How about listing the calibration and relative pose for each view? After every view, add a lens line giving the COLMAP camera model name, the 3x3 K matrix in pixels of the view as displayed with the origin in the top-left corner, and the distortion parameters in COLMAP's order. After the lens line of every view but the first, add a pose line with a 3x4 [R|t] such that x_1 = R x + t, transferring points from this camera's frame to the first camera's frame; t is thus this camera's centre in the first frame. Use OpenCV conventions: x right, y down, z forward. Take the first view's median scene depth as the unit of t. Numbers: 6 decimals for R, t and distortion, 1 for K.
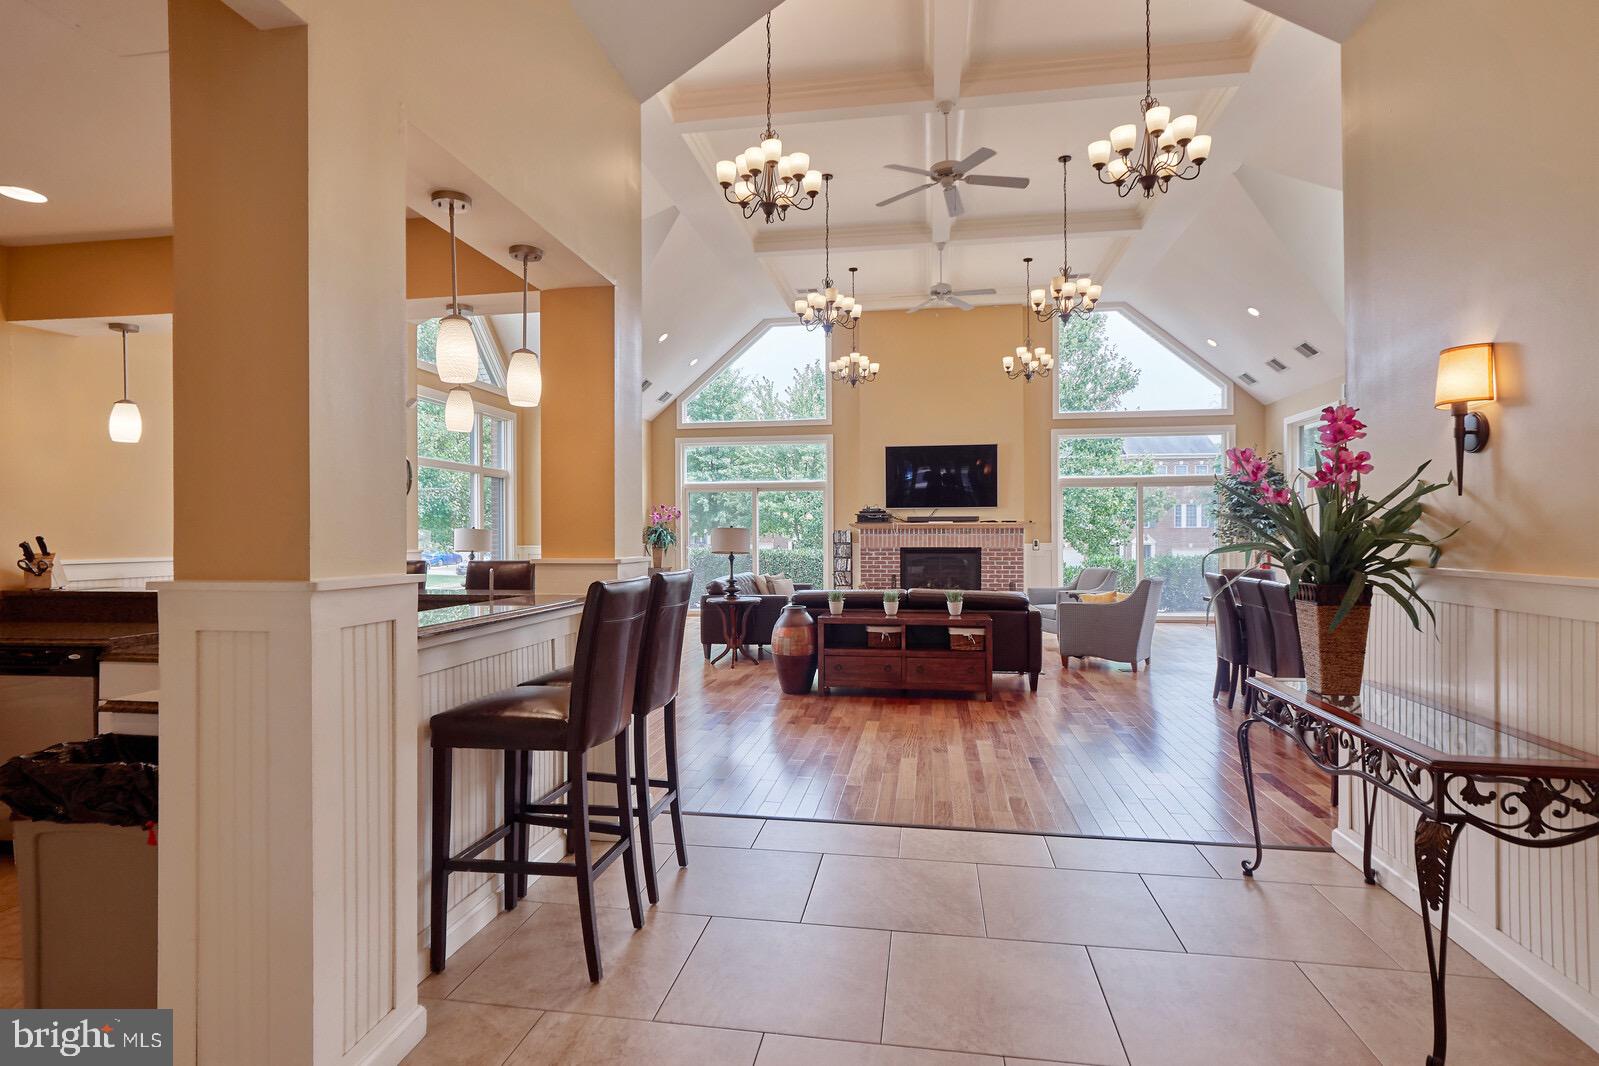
lens RADIAL K [[810.8, 0, 792.9], [0, 810.8, 534.8], [0, 0, 1]] dist [-0.000451, -0.000241]
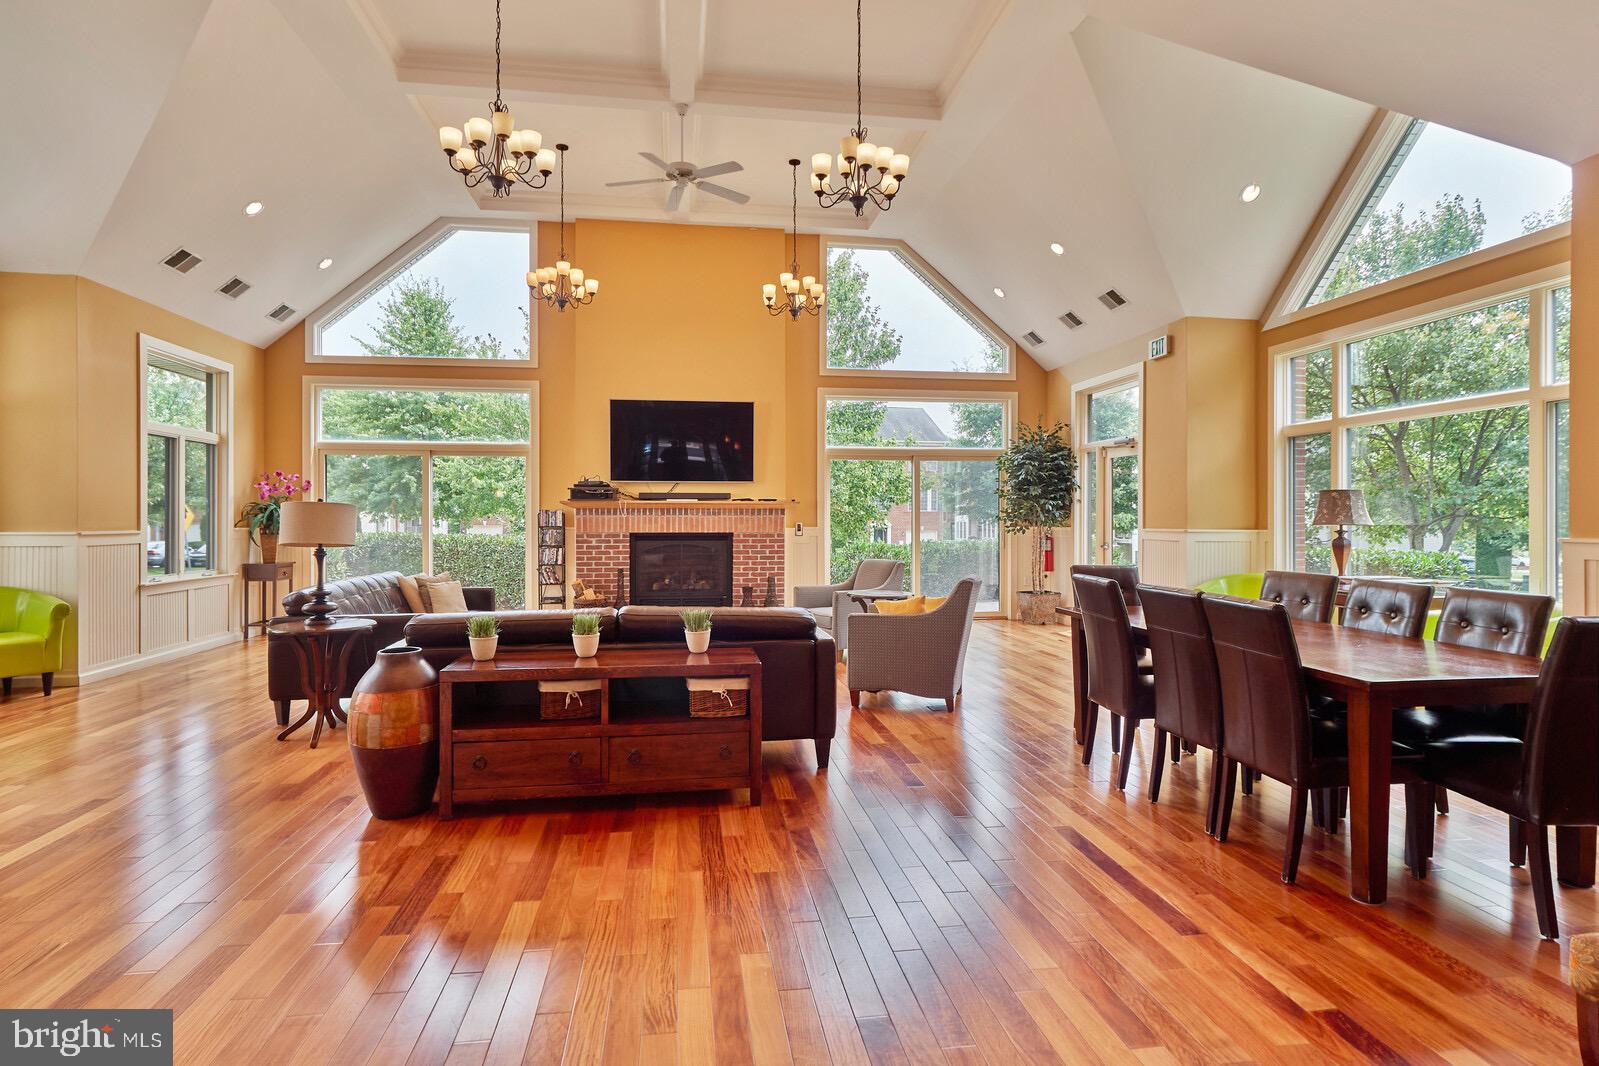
lens RADIAL K [[831.3, 0, 798.4], [0, 831.3, 511.8], [0, 0, 1]] dist [-0.000921, -0.000085]
pose [[0.951217, 0.005945, 0.308465, 0.054081], [-0.003936, 0.999967, -0.007136, 0.000979], [-0.308498, 0.005574, 0.951209, 0.264029]]
